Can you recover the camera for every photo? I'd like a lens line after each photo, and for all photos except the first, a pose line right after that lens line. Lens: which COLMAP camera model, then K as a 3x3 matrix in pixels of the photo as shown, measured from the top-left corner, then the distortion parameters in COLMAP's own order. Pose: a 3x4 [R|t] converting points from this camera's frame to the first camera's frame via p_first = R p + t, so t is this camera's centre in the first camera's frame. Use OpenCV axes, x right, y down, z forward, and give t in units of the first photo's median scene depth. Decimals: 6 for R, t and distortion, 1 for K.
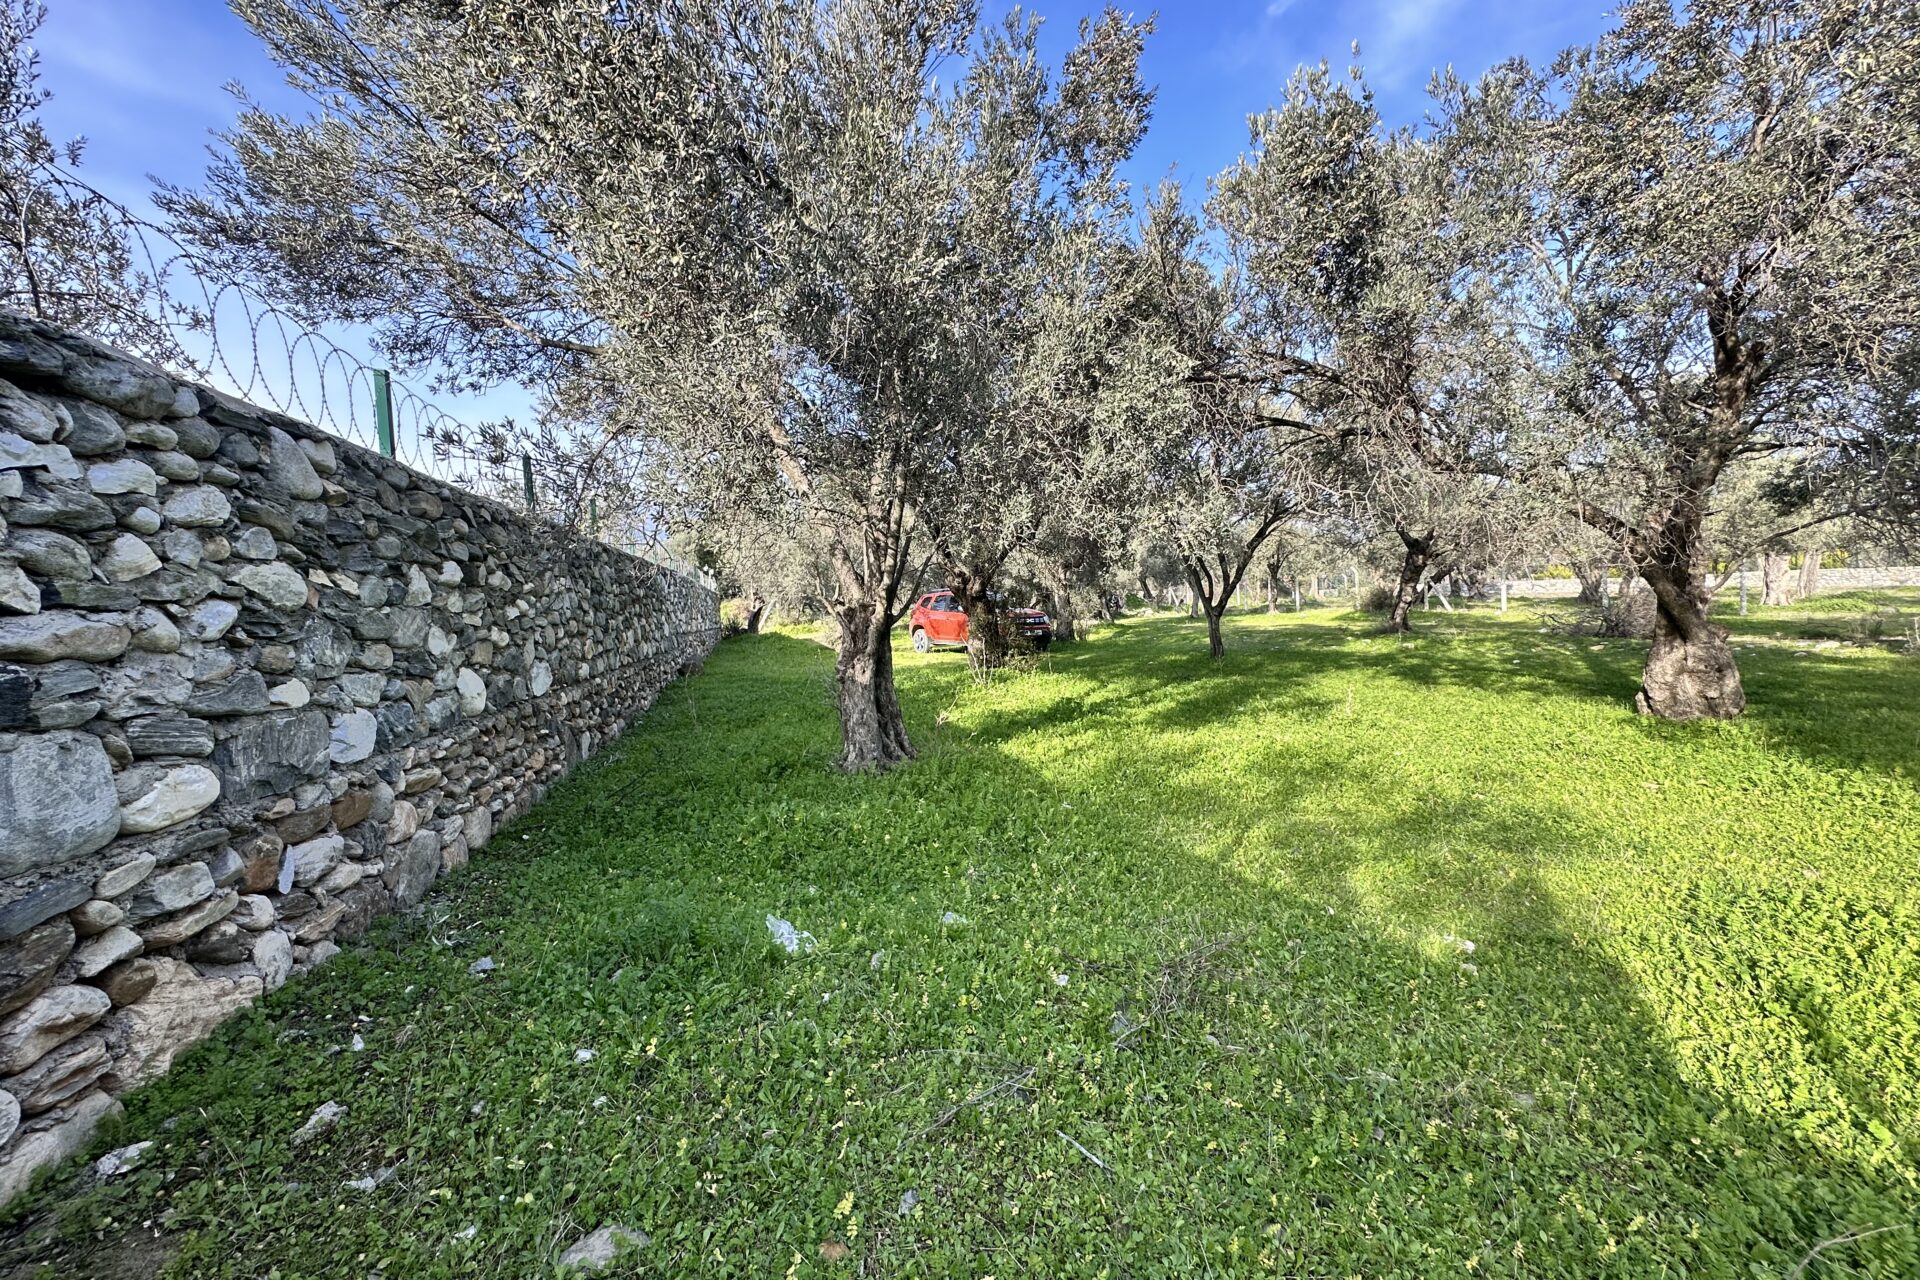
lens RADIAL K [[762.6, 0, 960.3], [0, 762.6, 642.8], [0, 0, 1]] dist [-0.003544, 0.000517]
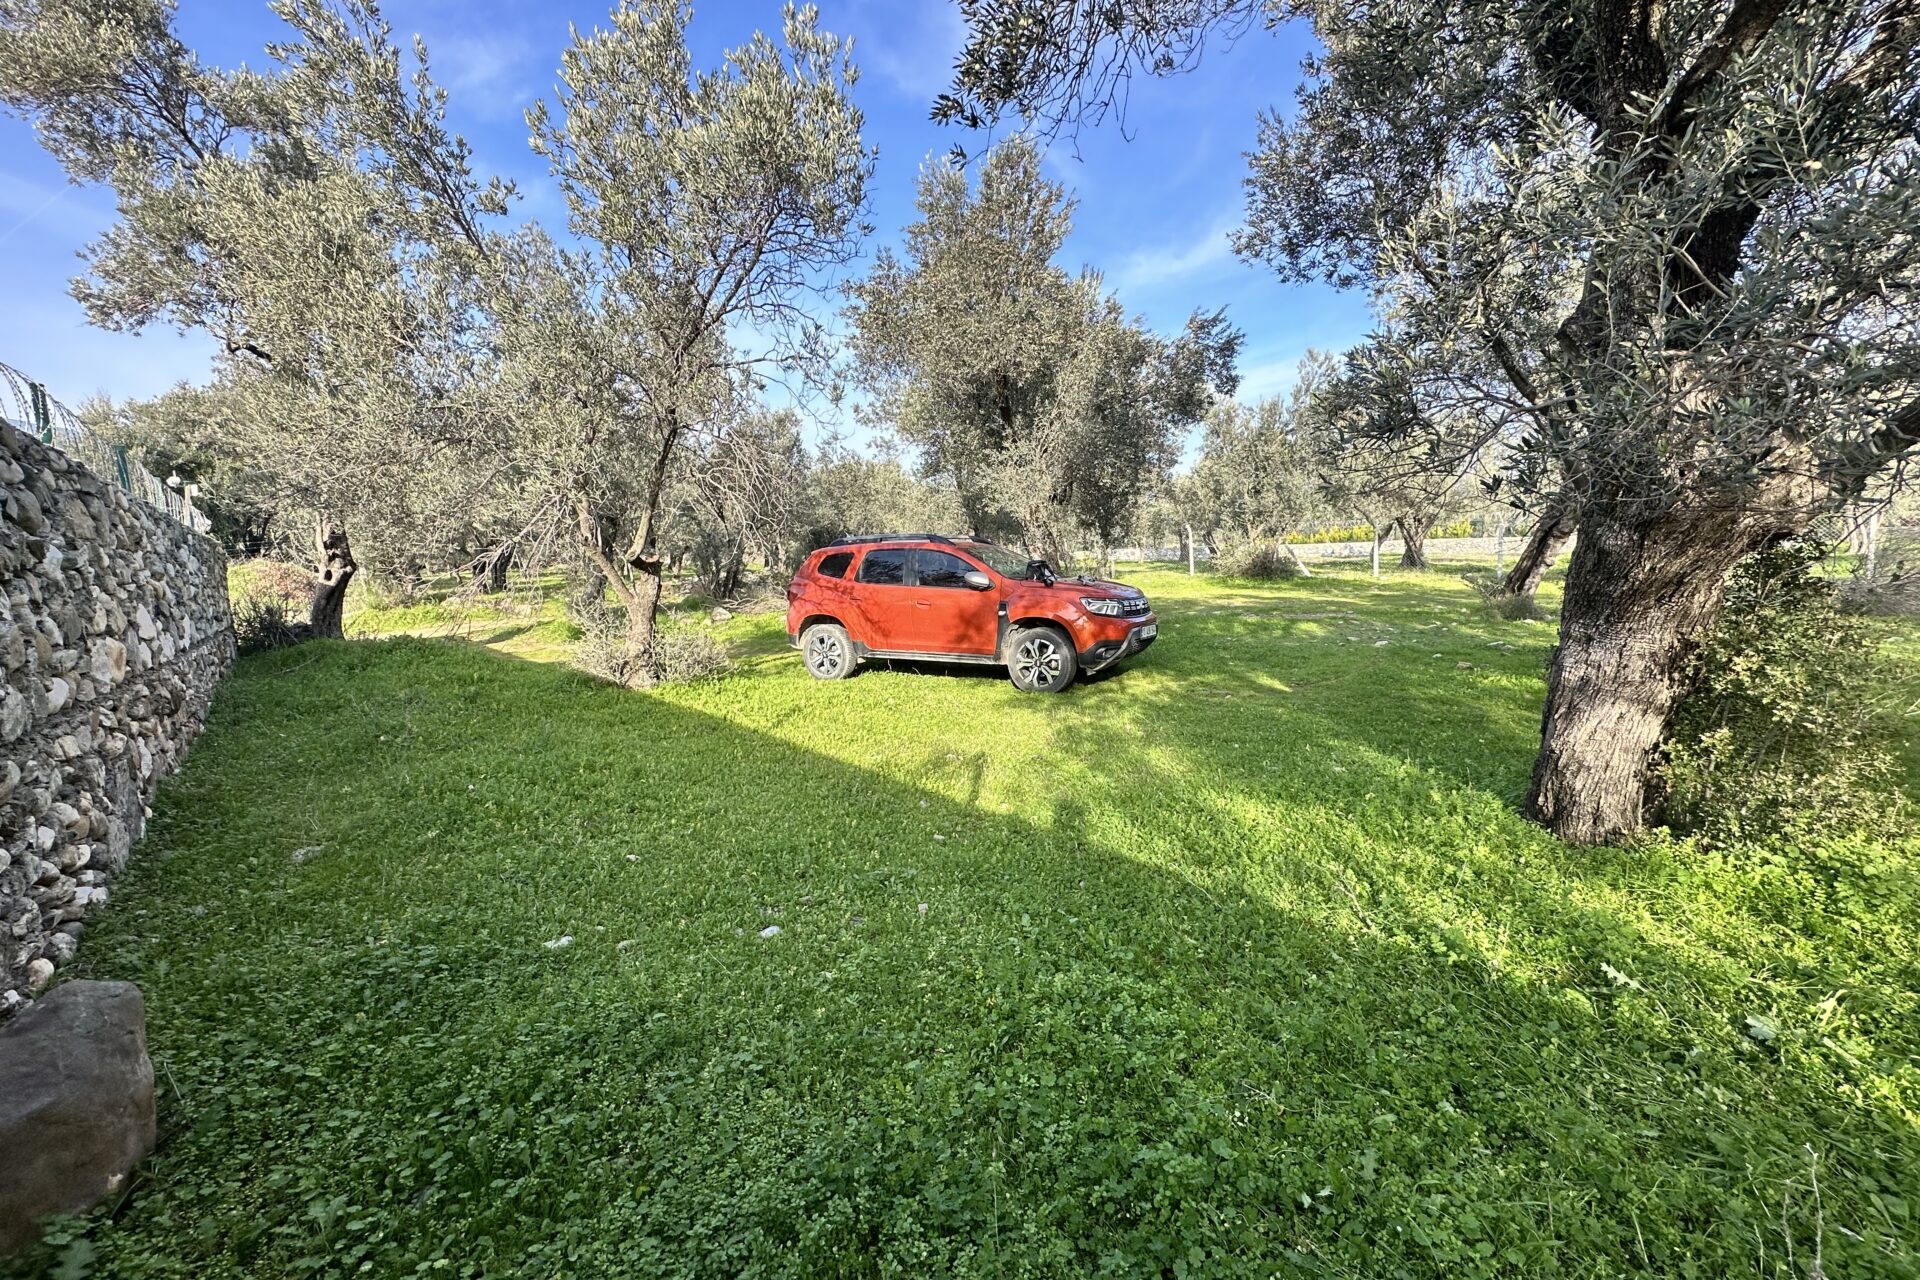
lens RADIAL K [[762.6, 0, 960.1], [0, 762.6, 637.2], [0, 0, 1]] dist [-0.003544, 0.000517]
pose [[0.894010, -0.052576, 0.444951, -0.137720], [0.032435, 0.998080, 0.052765, -0.022788], [-0.446871, -0.032741, 0.893999, 0.430506]]
